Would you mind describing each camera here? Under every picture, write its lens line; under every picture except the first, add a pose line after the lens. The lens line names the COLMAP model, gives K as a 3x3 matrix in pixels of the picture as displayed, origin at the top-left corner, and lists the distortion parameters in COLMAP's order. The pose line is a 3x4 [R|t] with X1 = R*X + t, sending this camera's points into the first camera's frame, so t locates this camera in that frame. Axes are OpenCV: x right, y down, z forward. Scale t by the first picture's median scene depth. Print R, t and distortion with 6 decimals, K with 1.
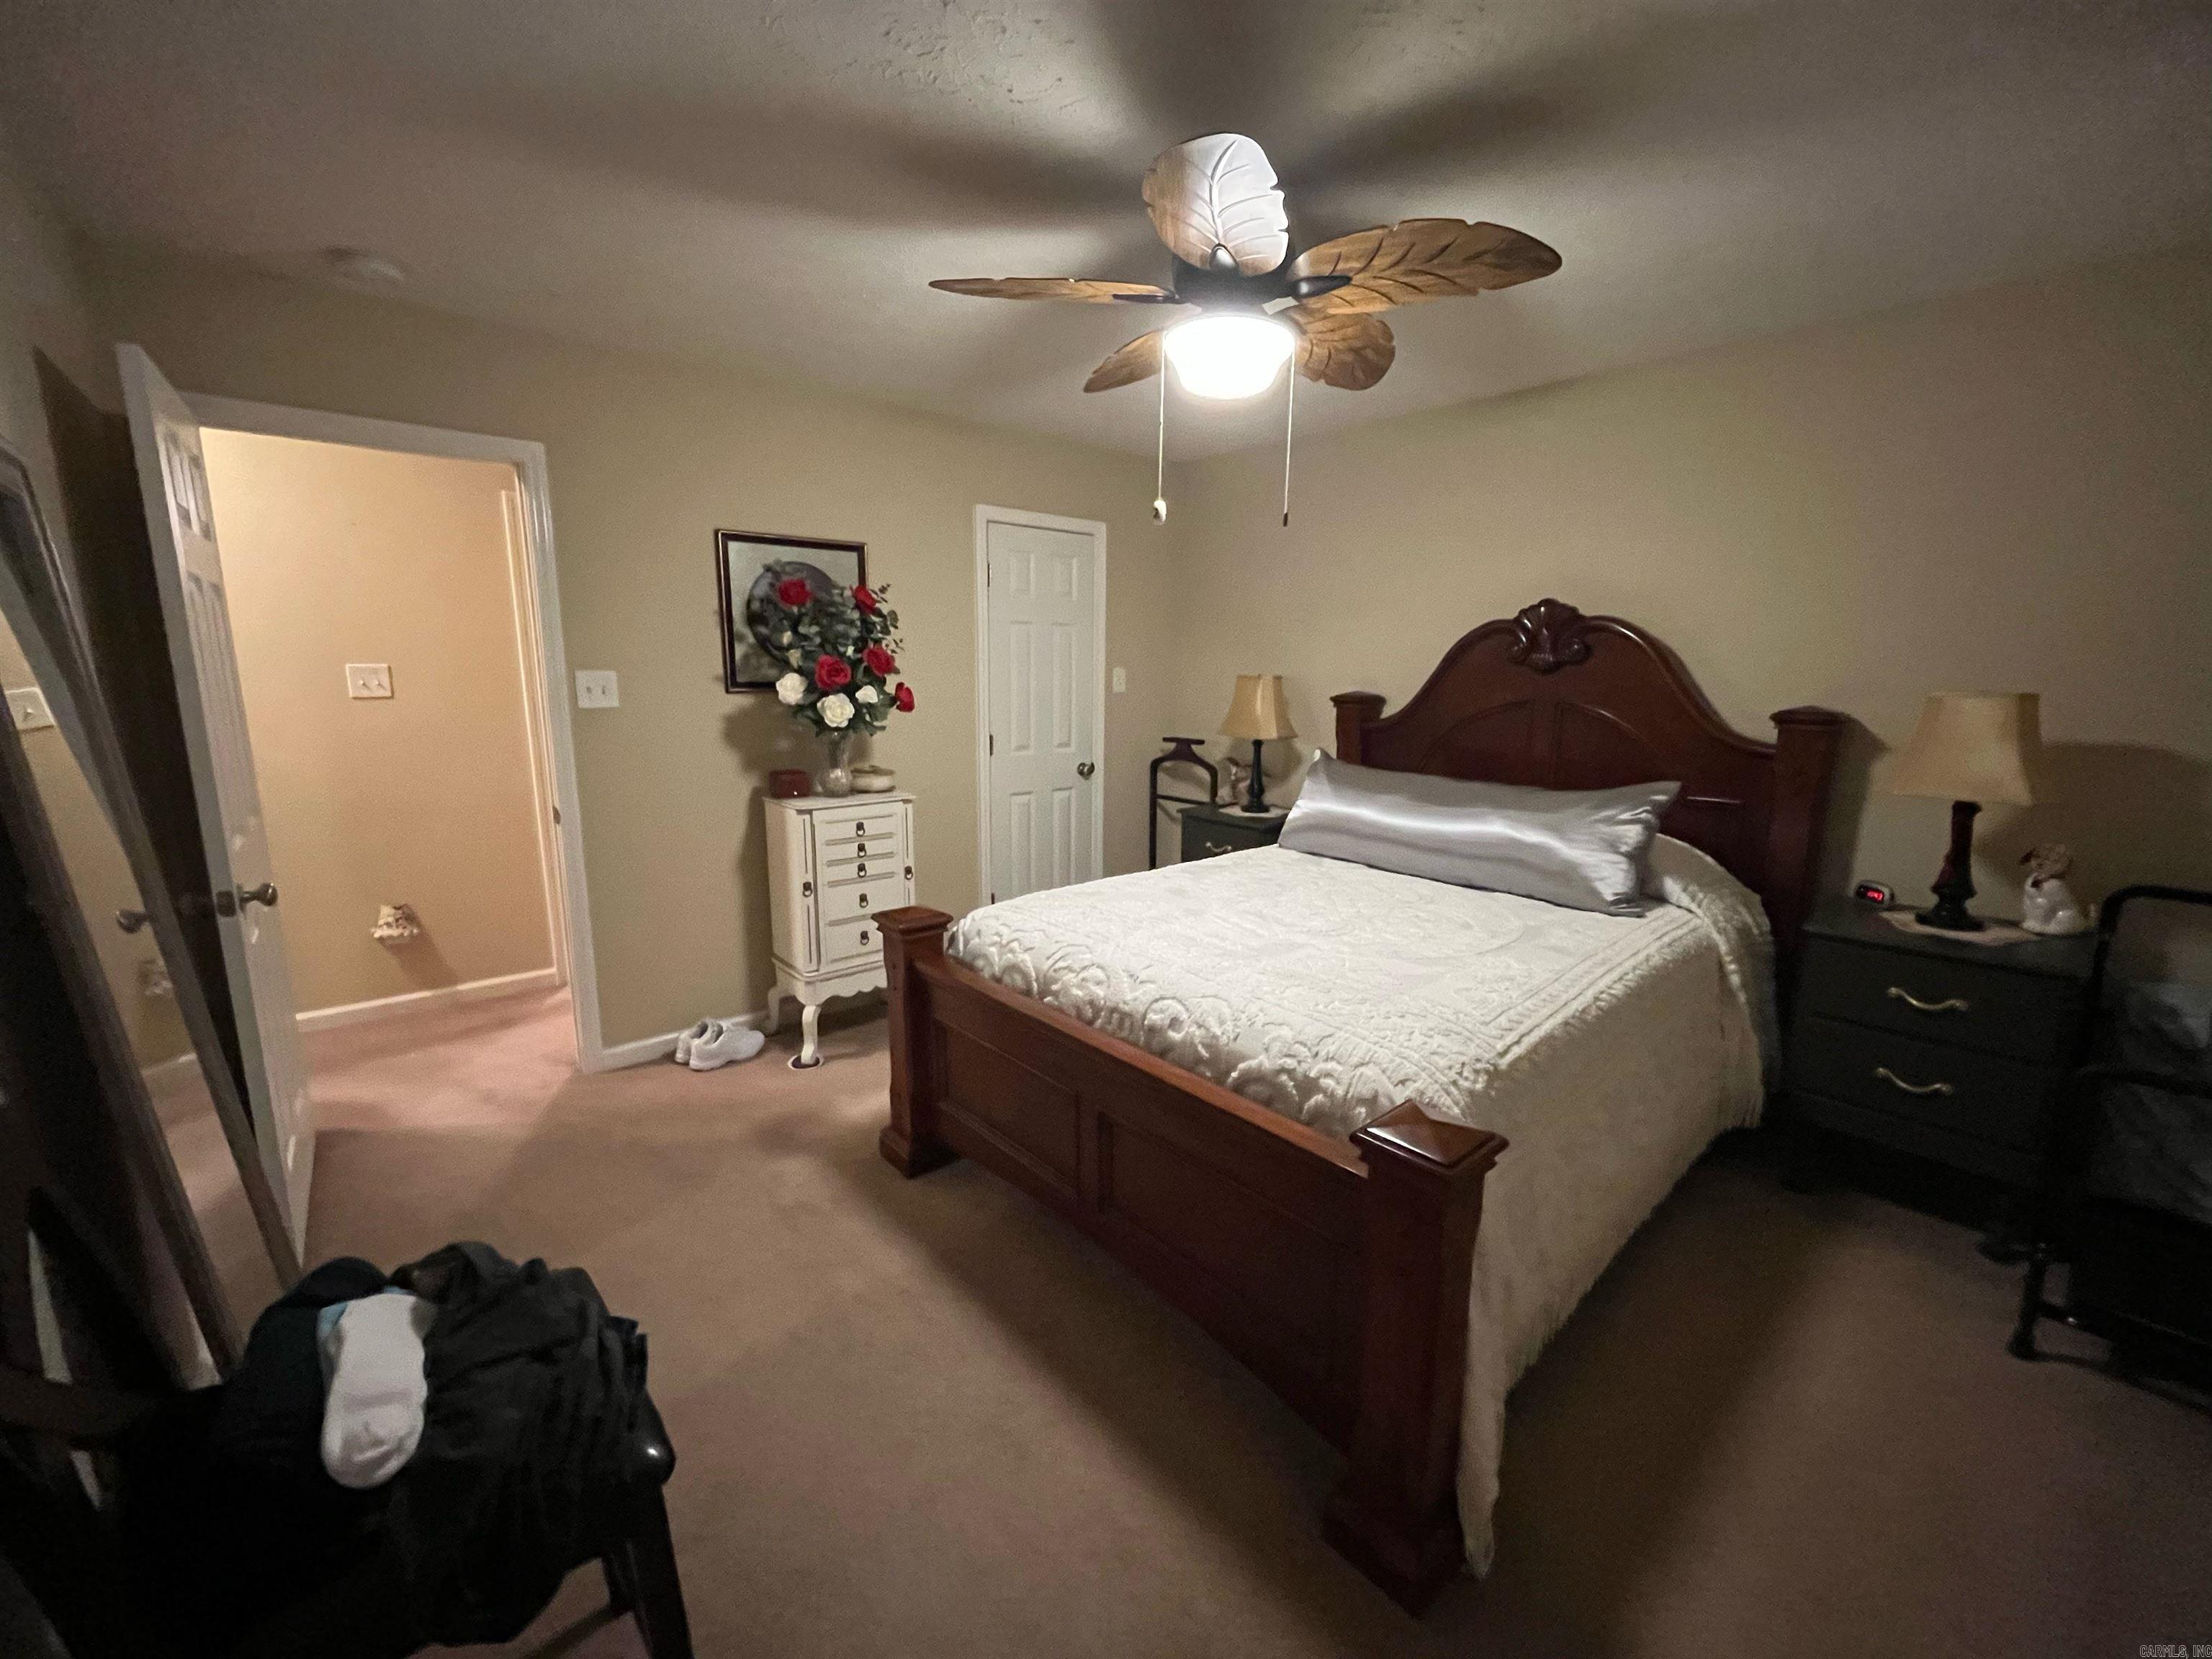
lens RADIAL K [[898.8, 0, 1095.2], [0, 898.8, 823.7], [0, 0, 1]] dist [-0.001148, -0.000048]
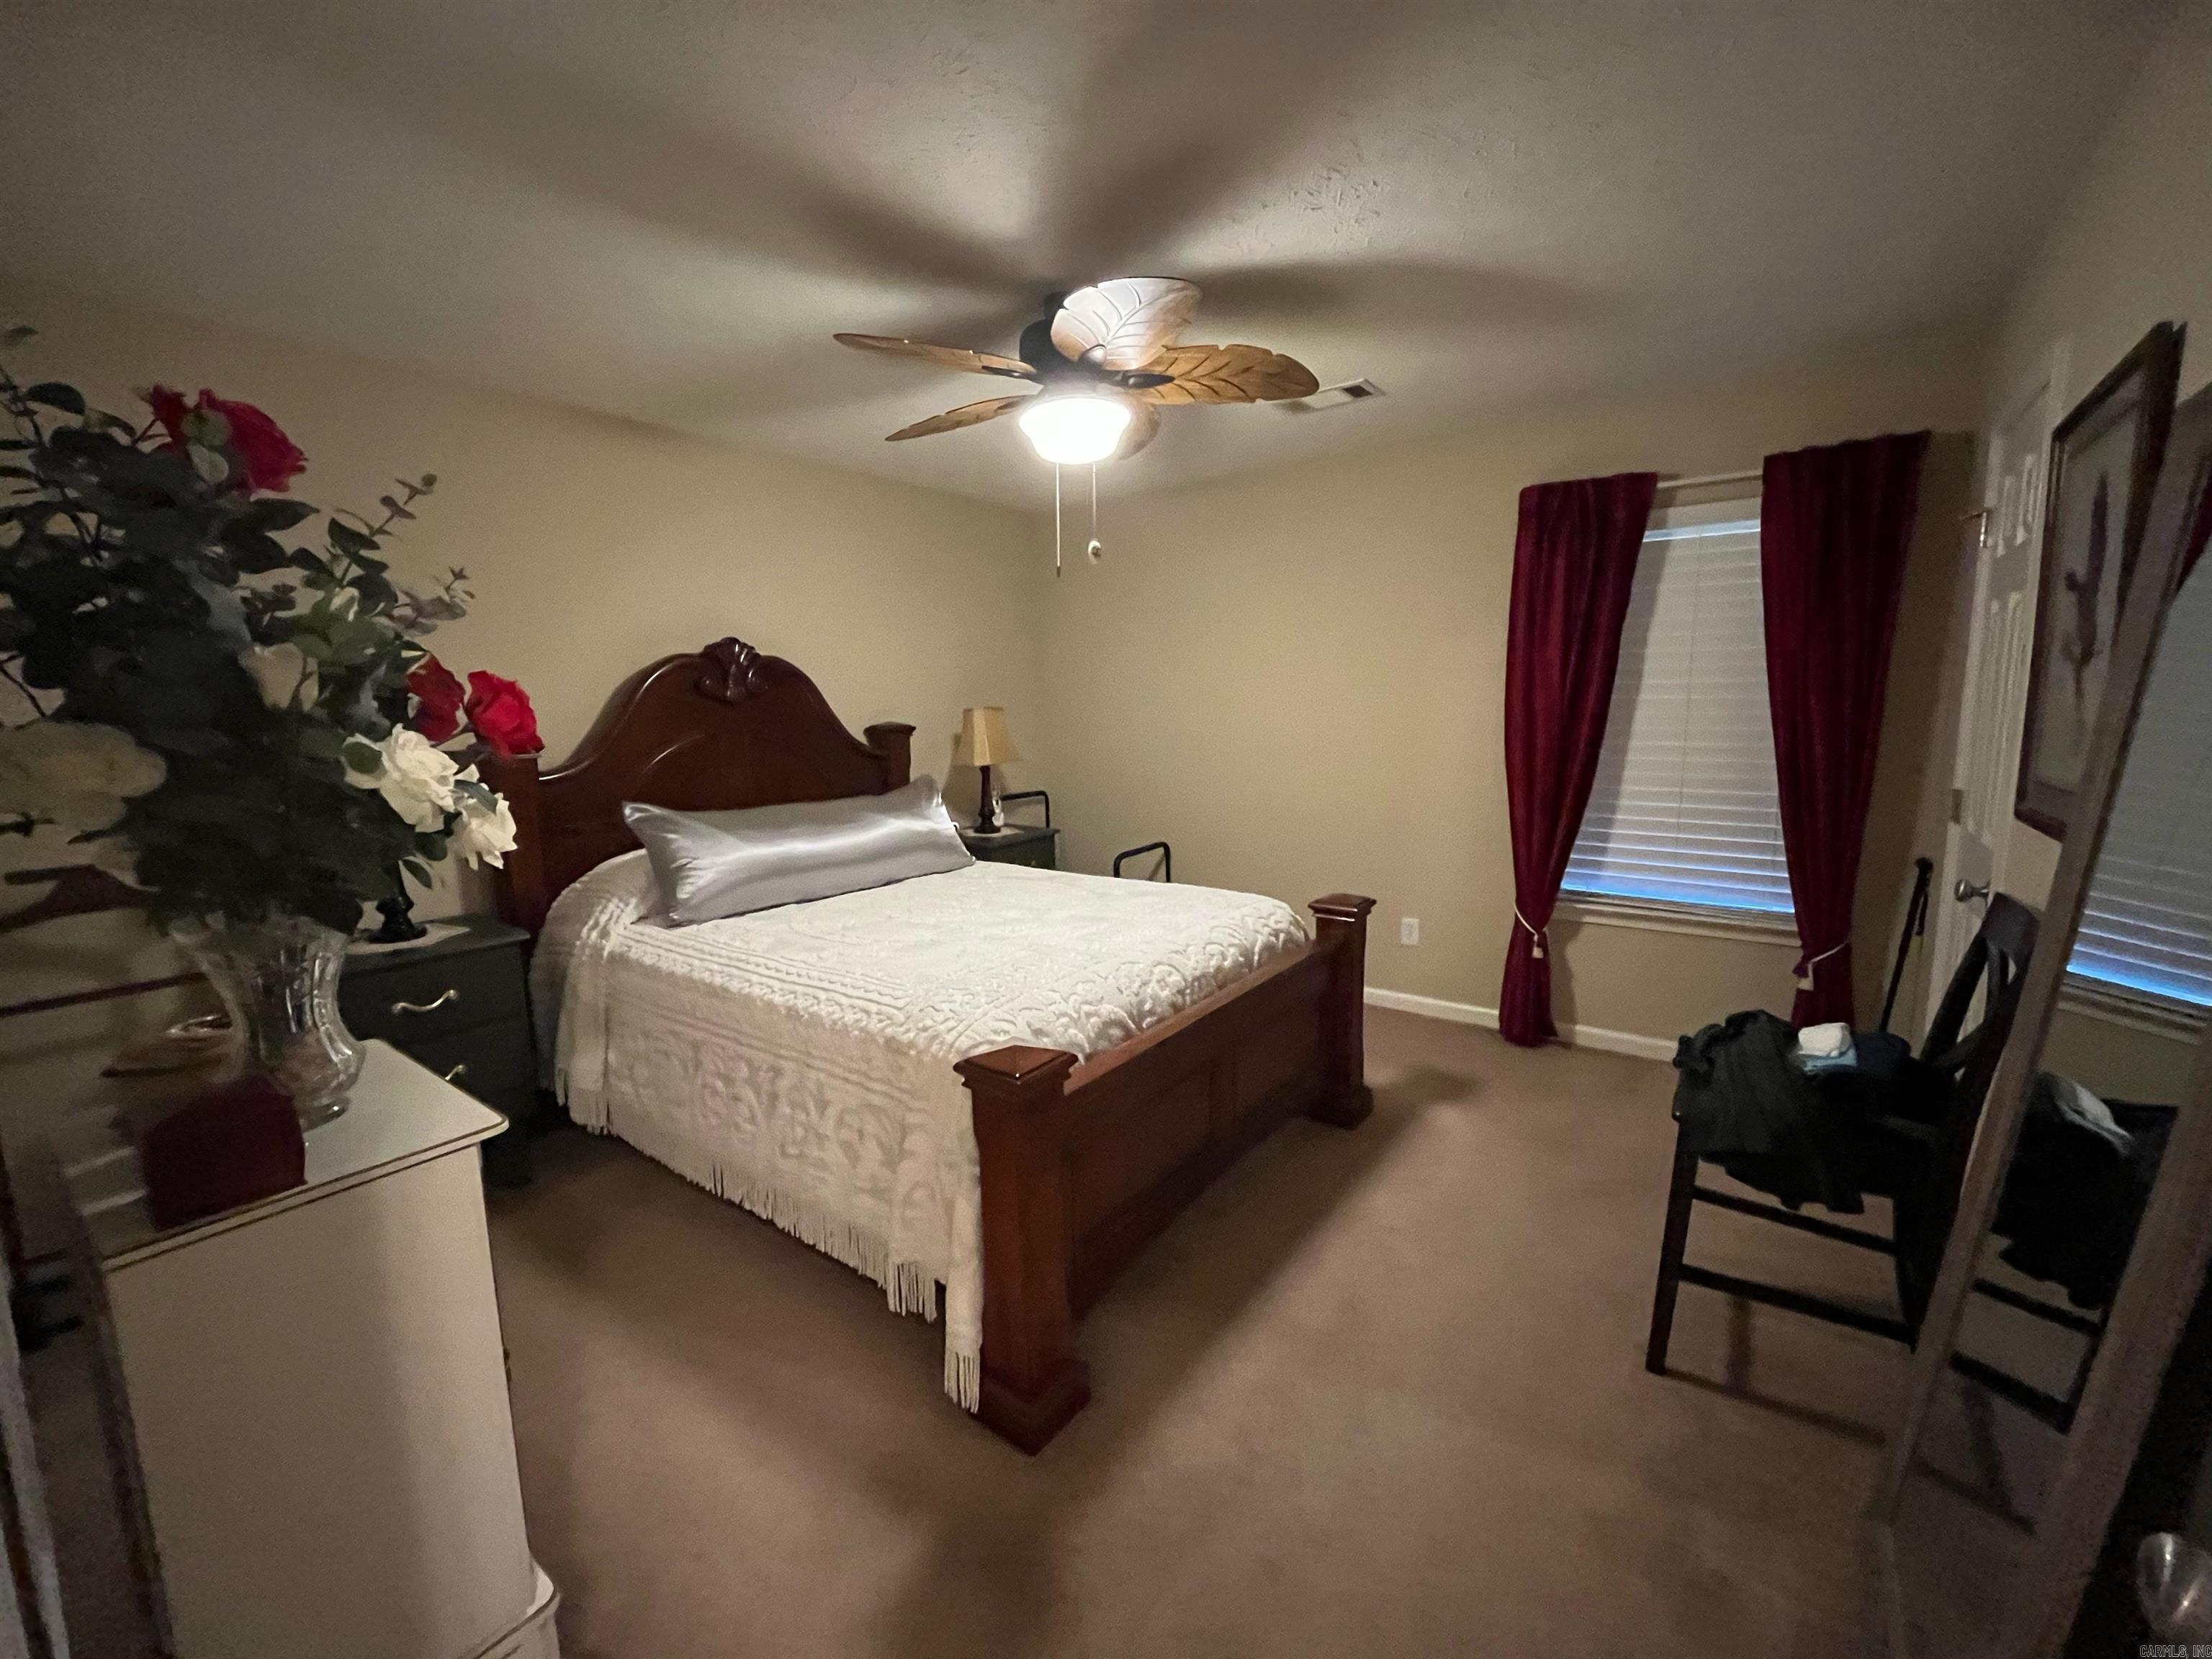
lens RADIAL K [[898.8, 0, 1094.7], [0, 898.8, 838.9], [0, 0, 1]] dist [-0.001148, -0.000048]
pose [[-0.227485, -0.146647, 0.962676, -0.917702], [0.179023, 0.965447, 0.189373, -0.190323], [-0.957184, 0.215421, -0.193372, 1.136326]]
